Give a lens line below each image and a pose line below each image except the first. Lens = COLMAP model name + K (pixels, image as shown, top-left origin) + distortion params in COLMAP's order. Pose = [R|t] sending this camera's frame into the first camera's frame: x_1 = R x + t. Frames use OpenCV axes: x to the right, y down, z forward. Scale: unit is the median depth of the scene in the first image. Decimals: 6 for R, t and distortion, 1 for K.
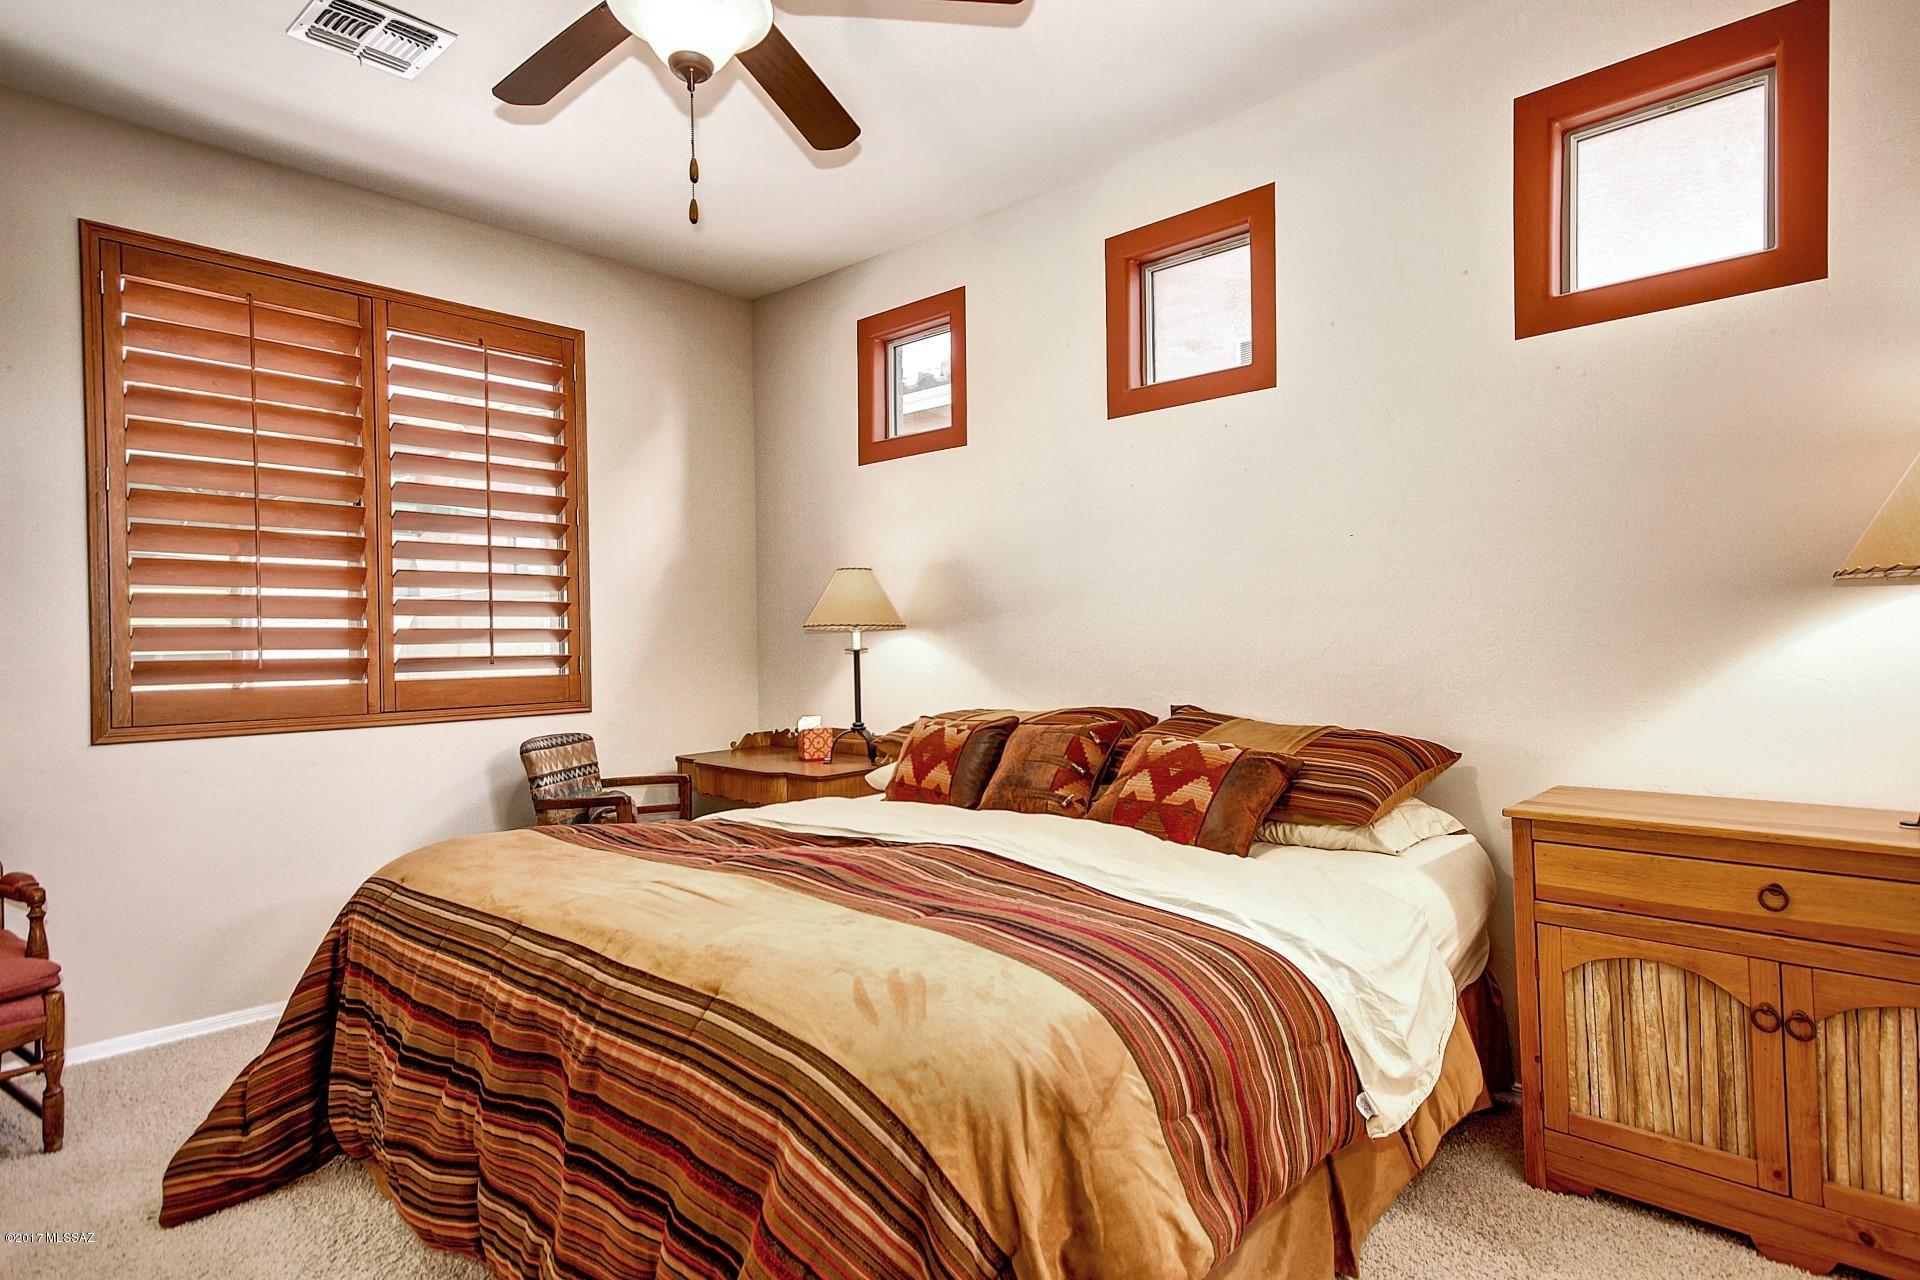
lens RADIAL K [[1056.7, 0, 979.8], [0, 1056.7, 645.1], [0, 0, 1]] dist [0.014809, -0.001881]
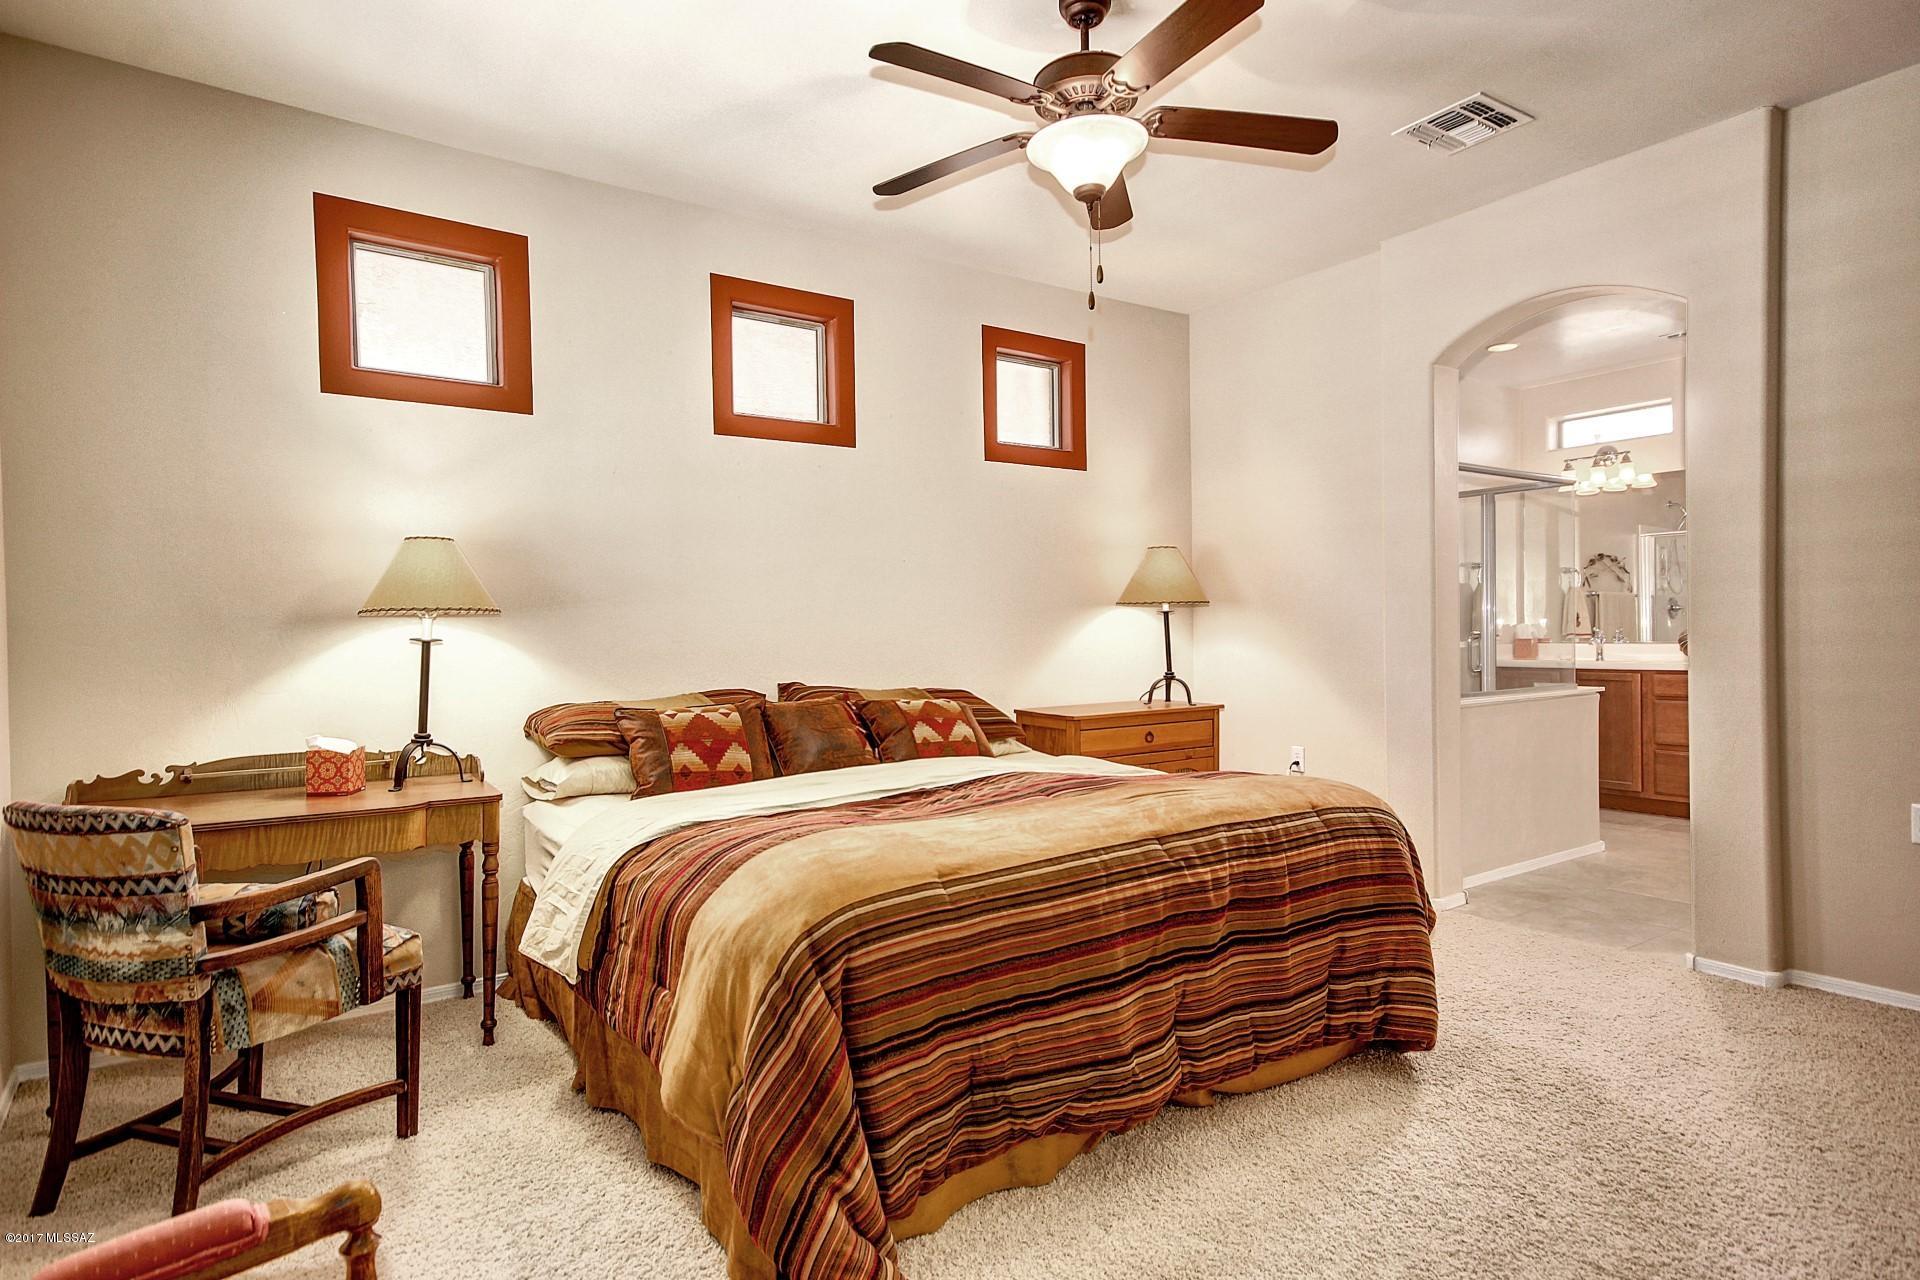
lens RADIAL K [[1062.0, 0, 965.9], [0, 1062.0, 635.7], [0, 0, 1]] dist [0.011738, 0.000915]
pose [[0.198916, 0.006141, 0.979997, -0.812040], [0.010661, 0.999908, -0.008430, 0.012198], [-0.979959, 0.012125, 0.198832, 0.450046]]
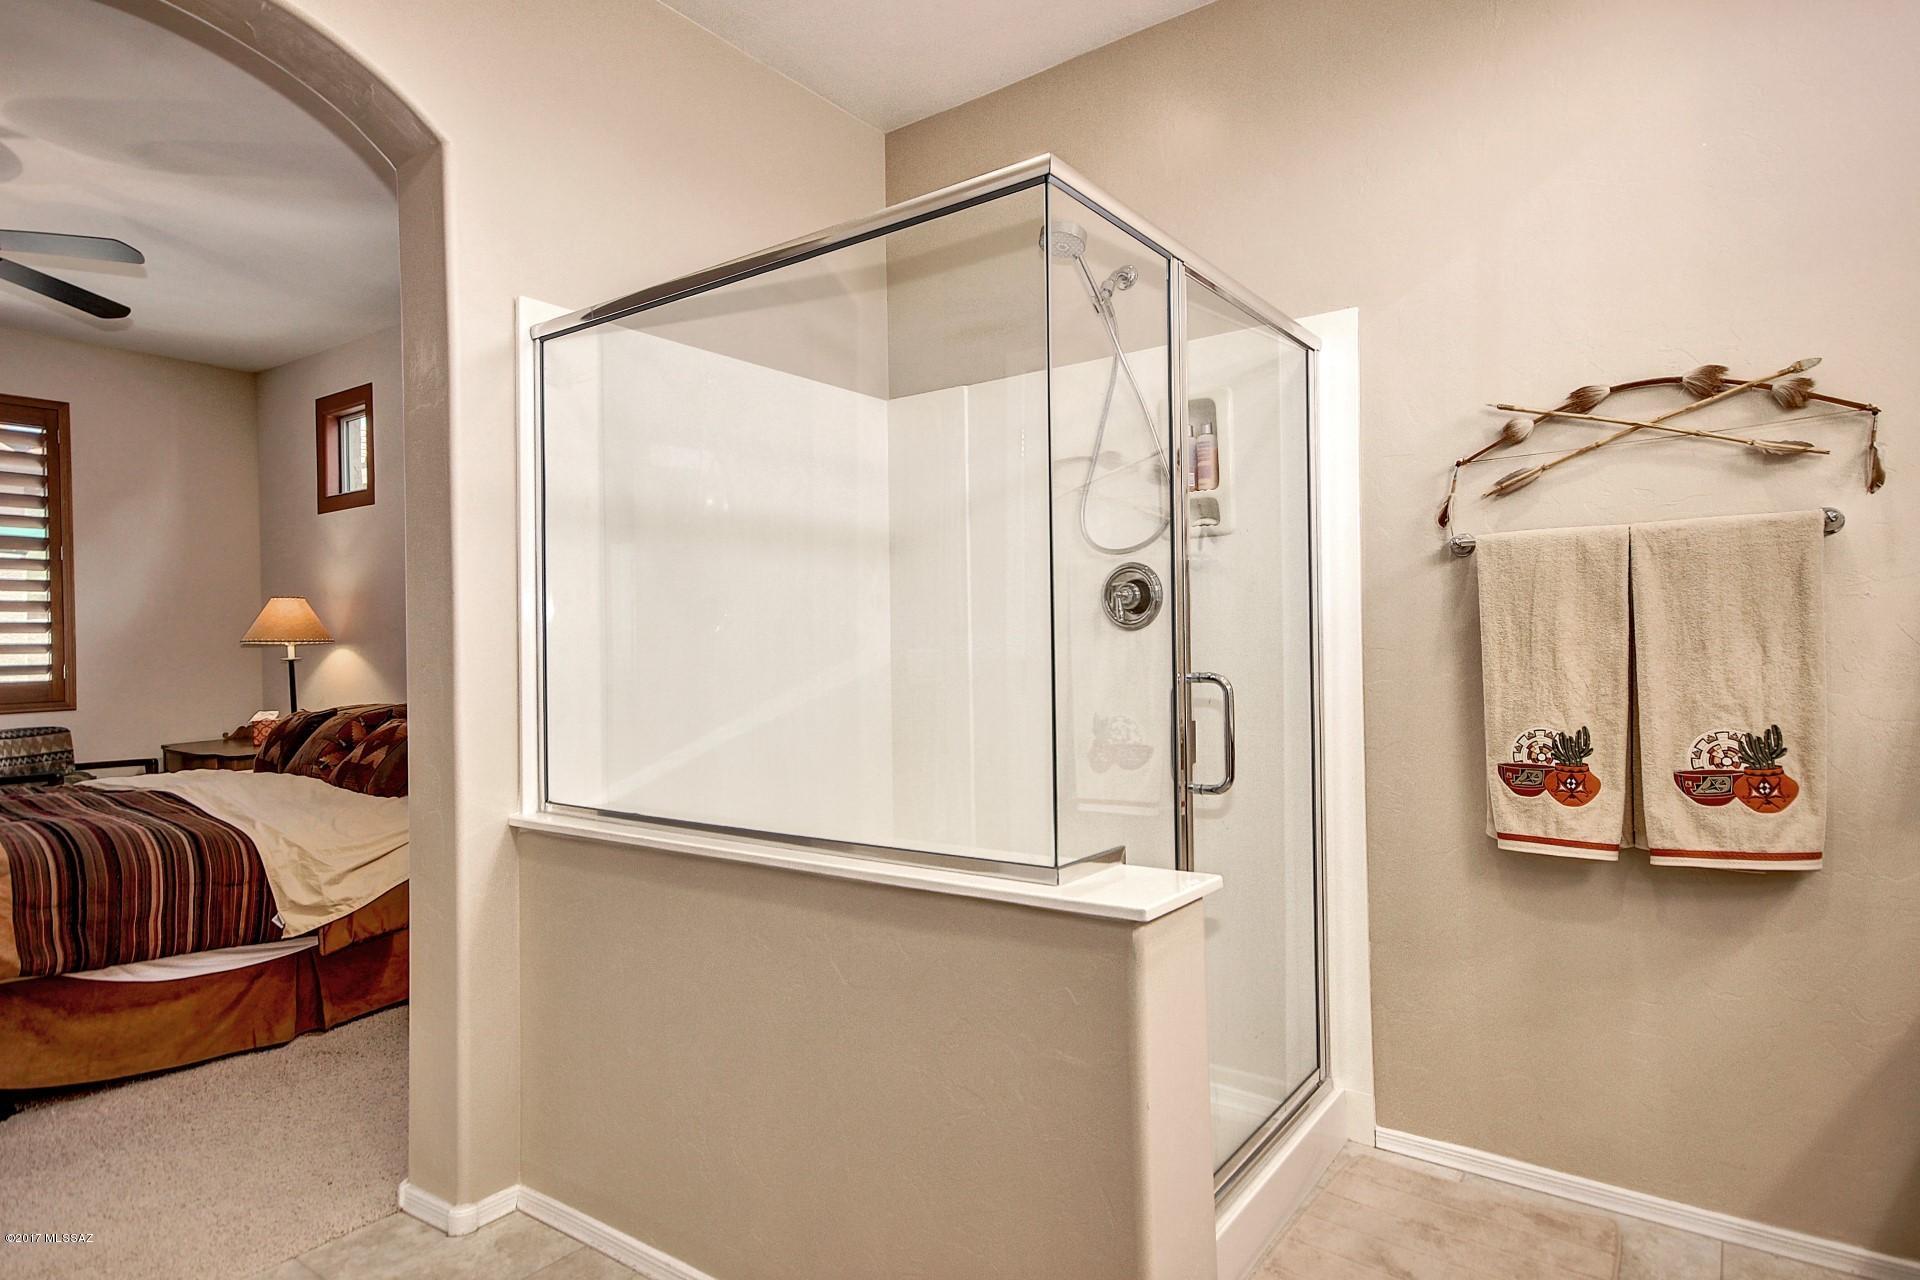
lens RADIAL K [[1056.7, 0, 979.8], [0, 1056.7, 645.1], [0, 0, 1]] dist [0.014809, -0.001881]
pose [[0.992504, -0.004343, 0.122132, 0.561647], [0.003998, 0.999987, 0.003066, -0.013774], [-0.122144, -0.002554, 0.992509, -0.395851]]
